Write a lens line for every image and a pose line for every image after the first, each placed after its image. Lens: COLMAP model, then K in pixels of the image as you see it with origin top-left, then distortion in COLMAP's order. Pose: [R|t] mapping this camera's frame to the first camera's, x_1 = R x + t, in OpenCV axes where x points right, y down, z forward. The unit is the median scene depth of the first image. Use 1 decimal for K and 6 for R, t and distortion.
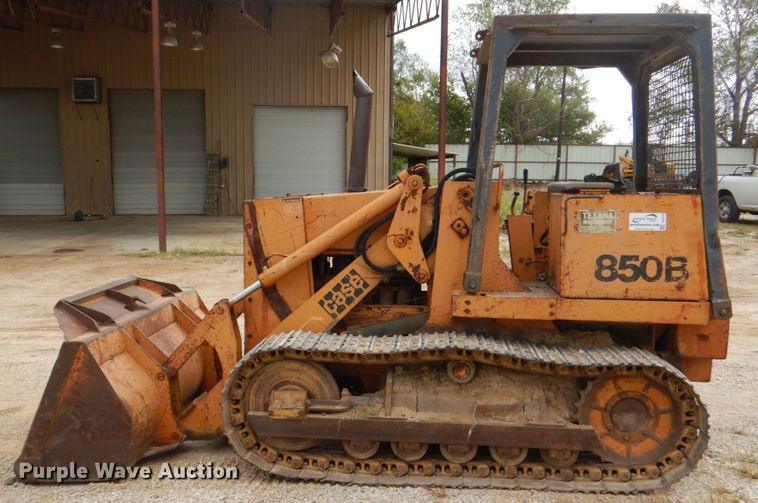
lens RADIAL K [[708.2, 0, 354.3], [0, 708.2, 265.8], [0, 0, 1]] dist [-0.002968, 0.000996]
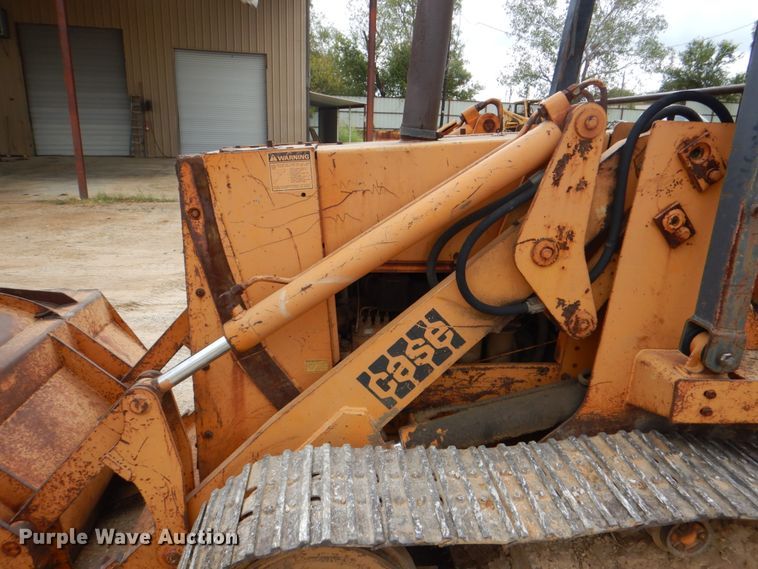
lens RADIAL K [[546.9, 0, 379.0], [0, 546.9, 284.5], [0, 0, 1]] dist [-0.003680, 0.004643]
pose [[0.979532, -0.033380, 0.198501, -0.104145], [0.001664, 0.987463, 0.157842, -0.066393], [-0.201282, -0.154282, 0.967307, 0.632684]]
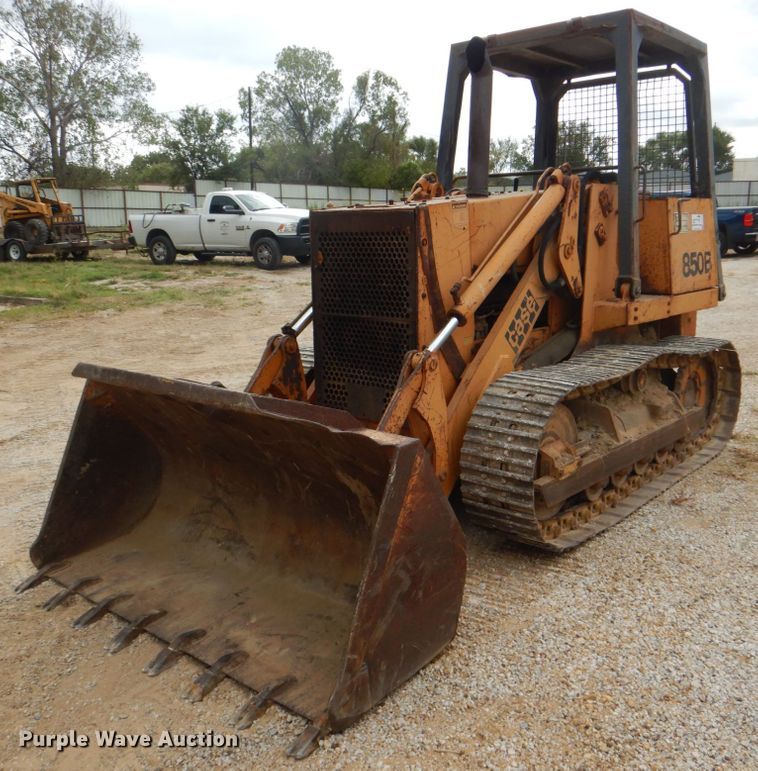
lens RADIAL K [[810.6, 0, 398.0], [0, 810.6, 381.8], [0, 0, 1]] dist [0.015462, -0.043957]
pose [[0.558102, -0.168718, 0.812439, -0.838423], [0.116817, 0.985335, 0.124376, -0.023600], [-0.821509, 0.025492, 0.569626, 0.566167]]
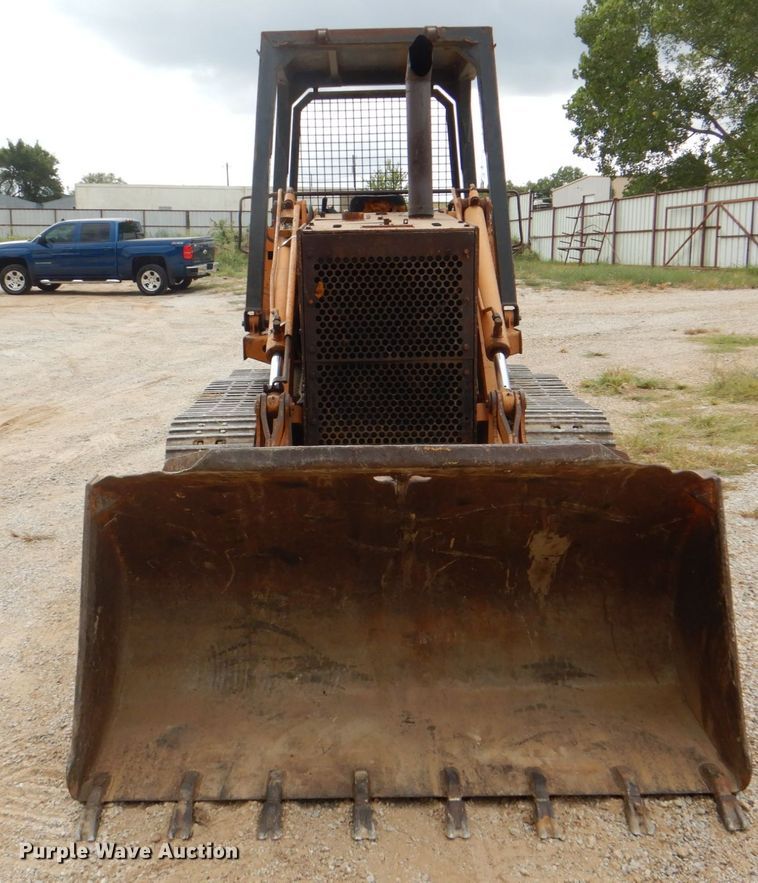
lens RADIAL K [[955.6, 0, 379.0], [0, 955.6, 441.5], [0, 0, 1]] dist [-0.002395, 0.019434]
pose [[-0.121197, -0.197582, 0.972765, -0.962338], [0.133259, 0.967880, 0.213193, -0.093300], [-0.983643, 0.155468, -0.090975, 1.134316]]
